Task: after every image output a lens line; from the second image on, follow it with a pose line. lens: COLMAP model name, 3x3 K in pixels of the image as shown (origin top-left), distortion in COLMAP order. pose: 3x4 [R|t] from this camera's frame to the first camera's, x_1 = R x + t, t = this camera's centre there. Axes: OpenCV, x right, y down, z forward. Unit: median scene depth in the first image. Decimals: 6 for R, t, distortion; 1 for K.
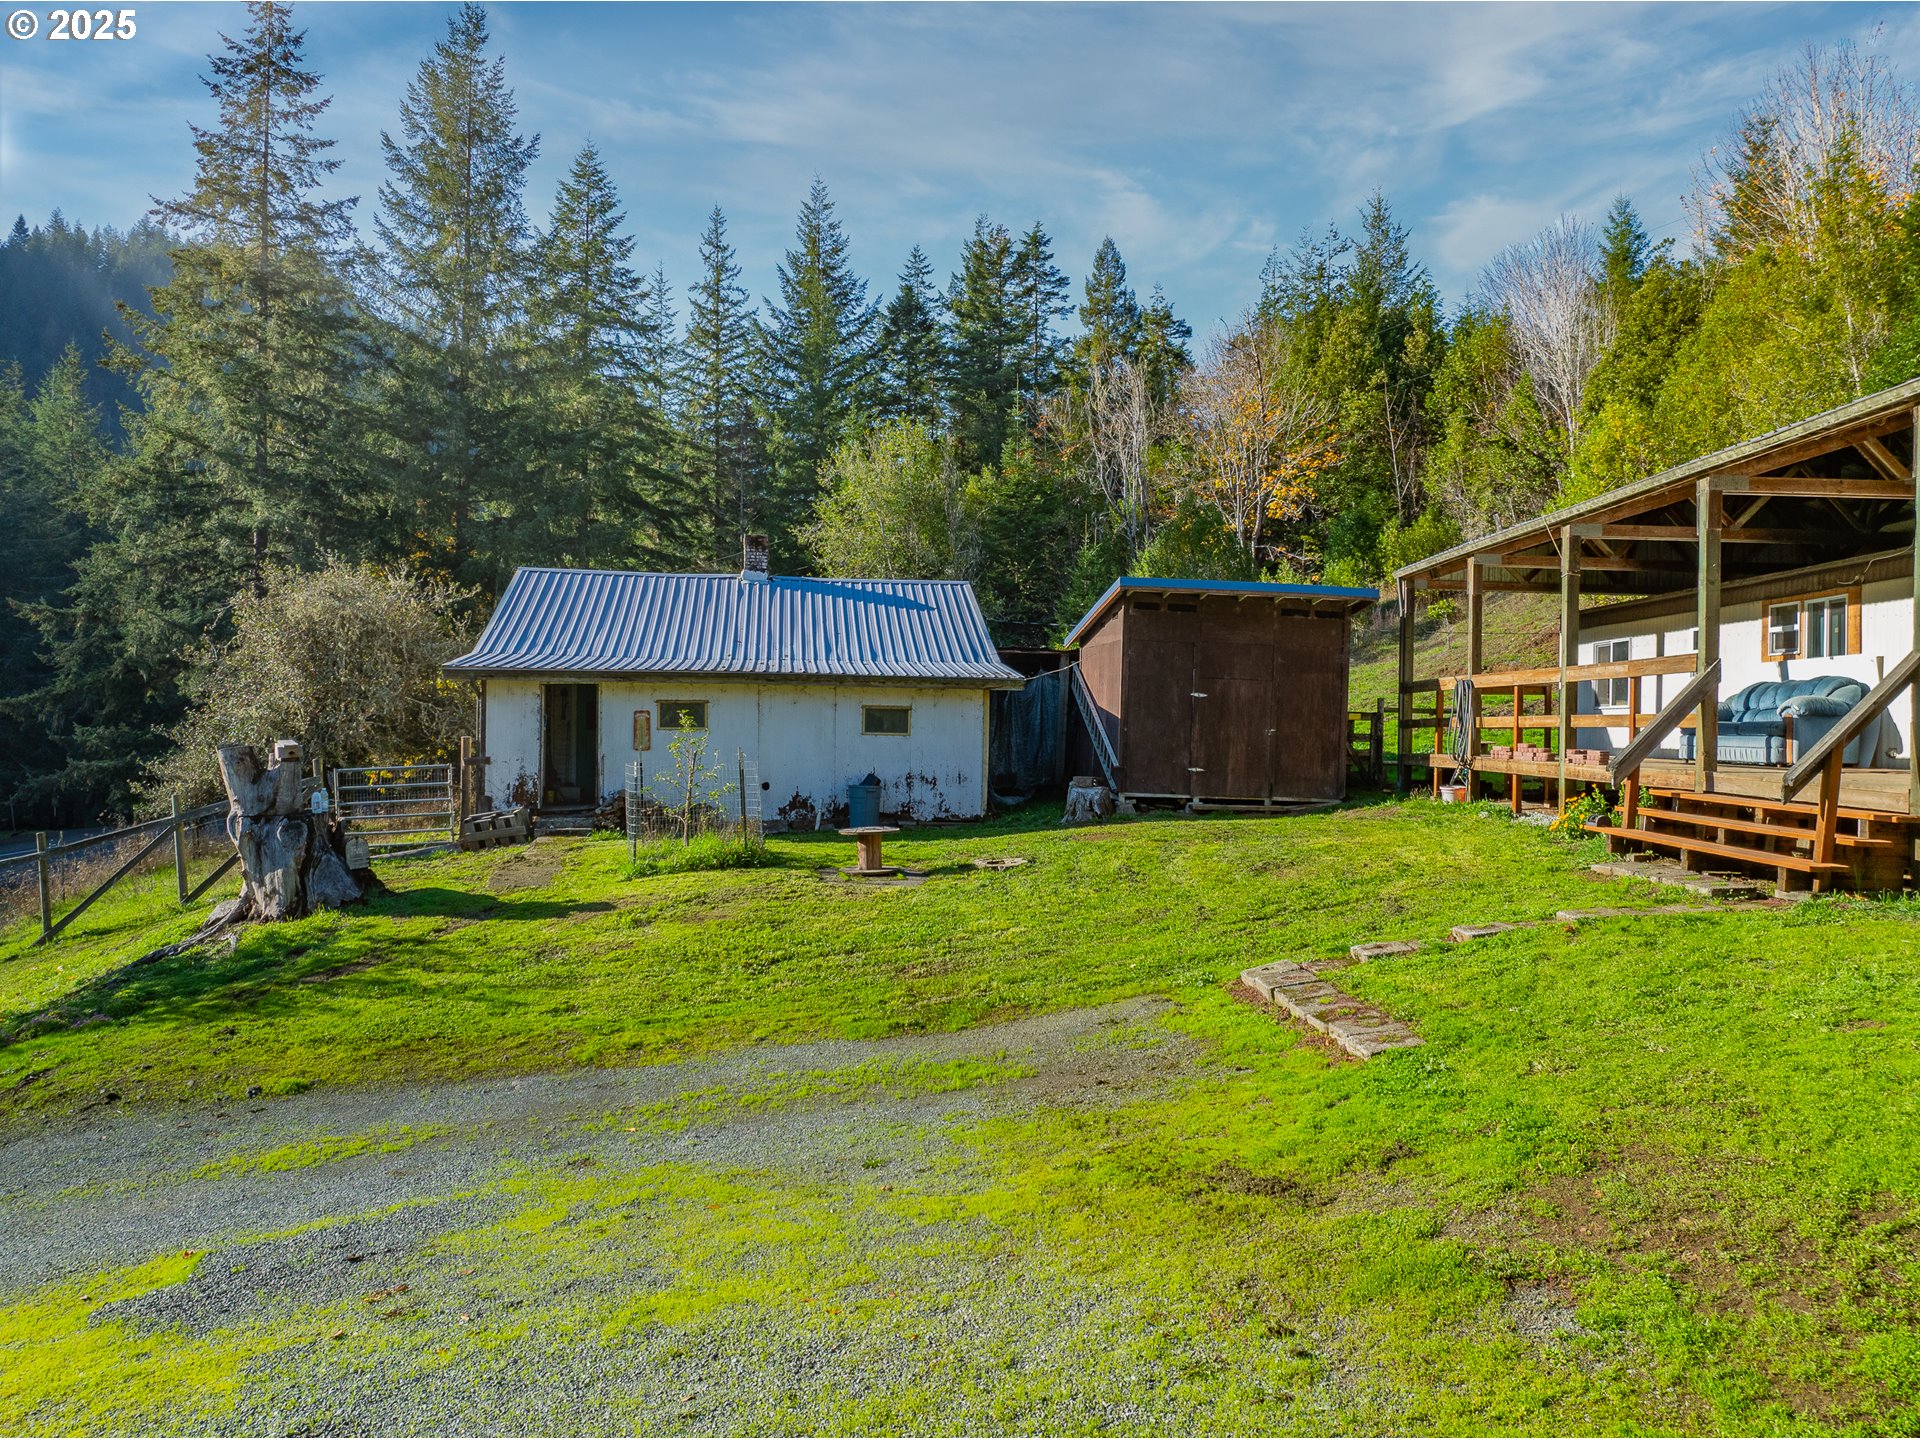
lens RADIAL K [[1367.8, 0, 960.0], [0, 1367.8, 720.0], [0, 0, 1]] dist [-0.022666, 0.005112]
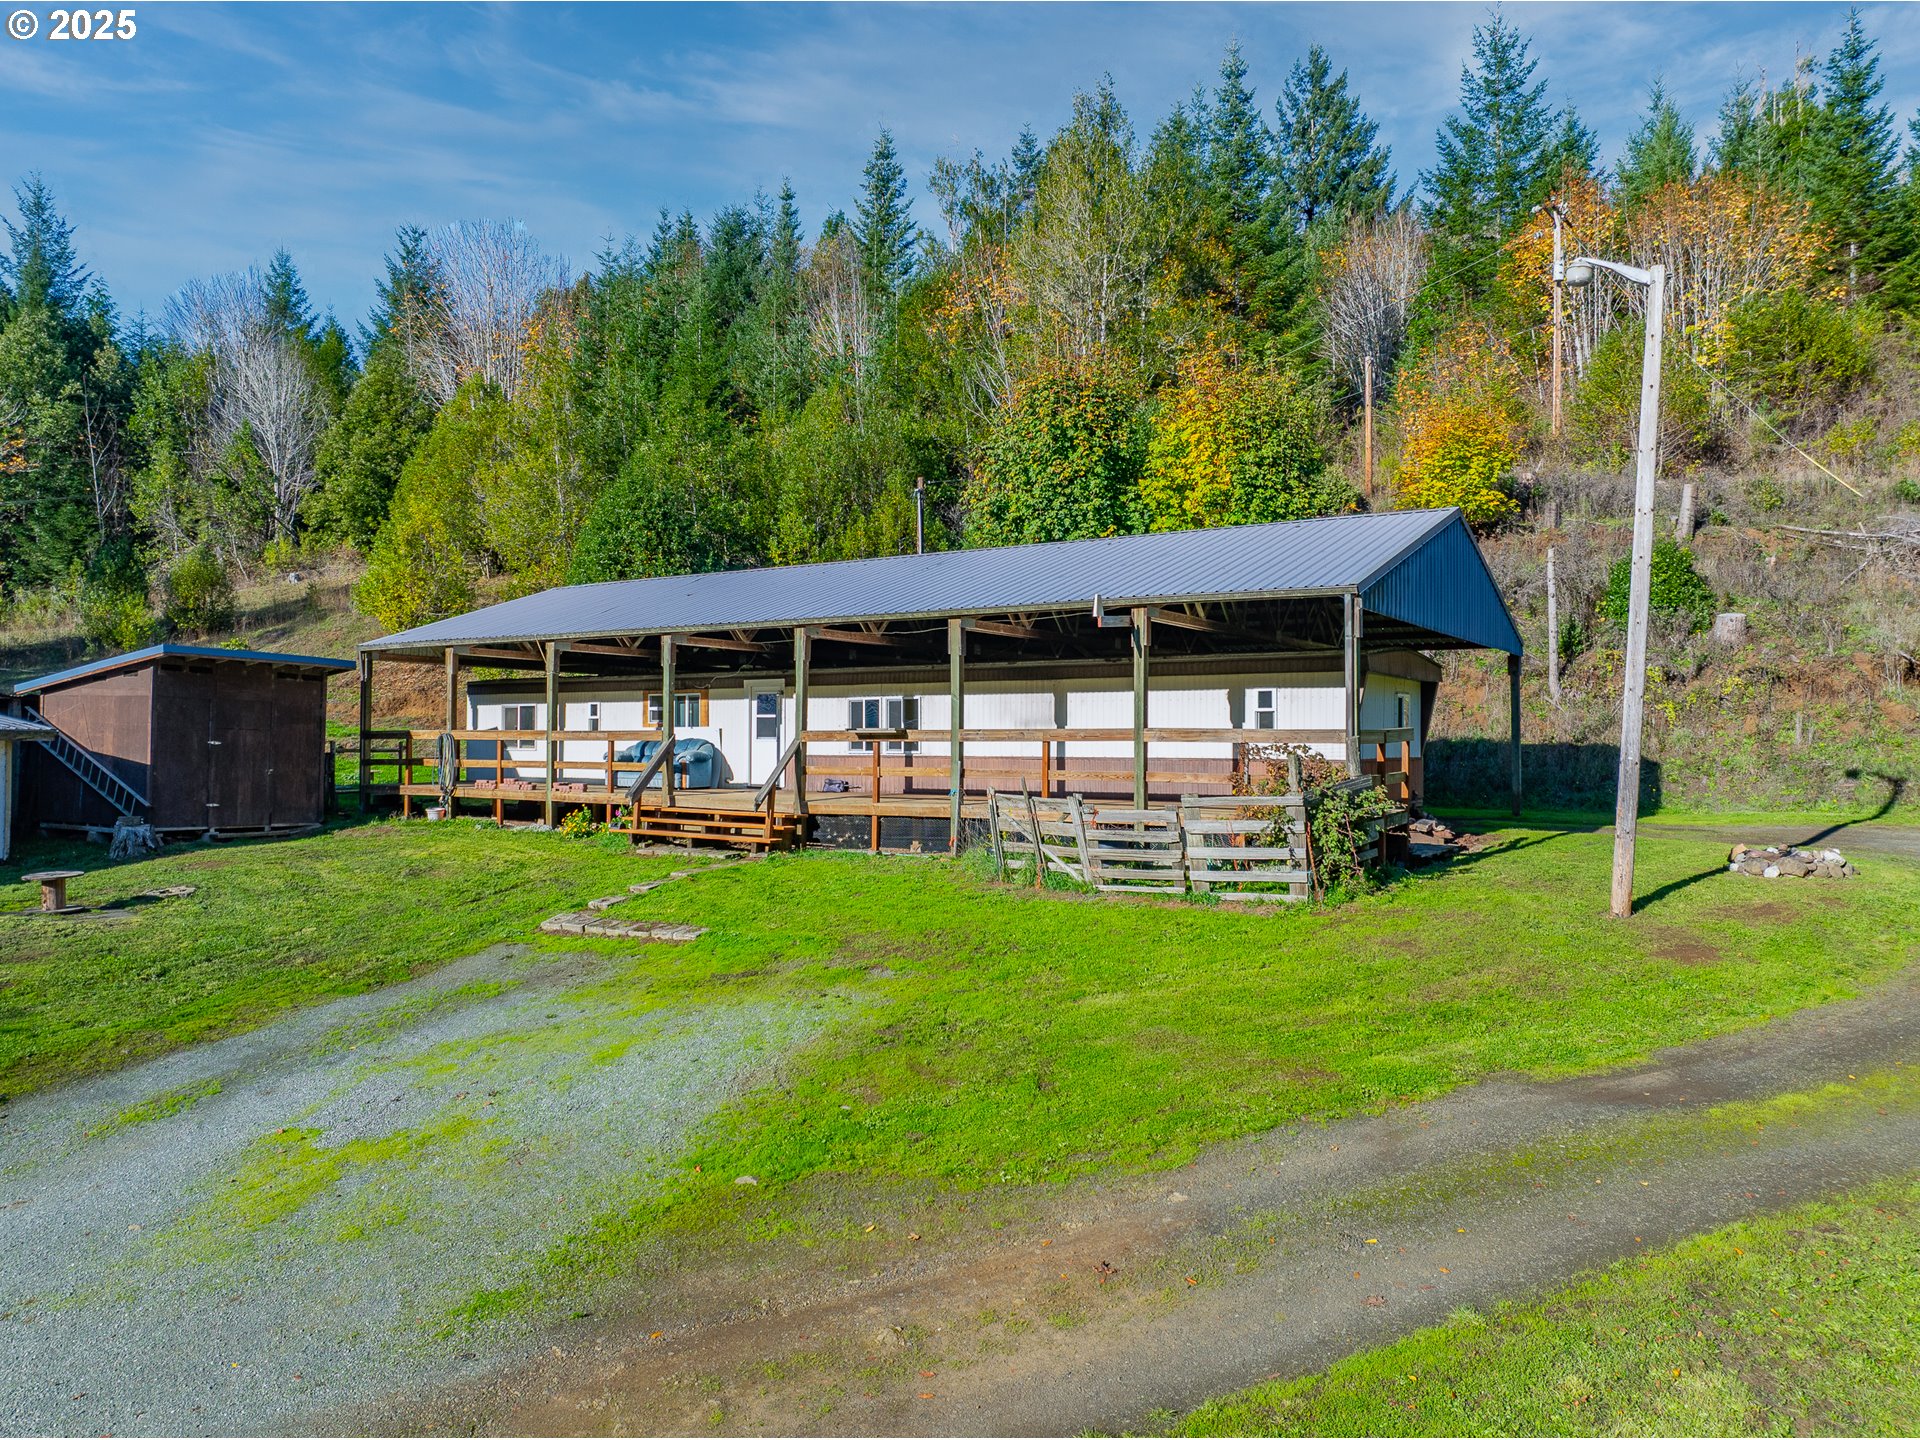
lens RADIAL K [[1375.2, 0, 902.6], [0, 1375.2, 724.6], [0, 0, 1]] dist [0.003145, 0.000907]
pose [[0.592685, -0.002480, 0.805431, -0.440295], [0.001919, 0.999997, 0.001668, -0.035021], [-0.805432, 0.000557, 0.592688, -0.205860]]
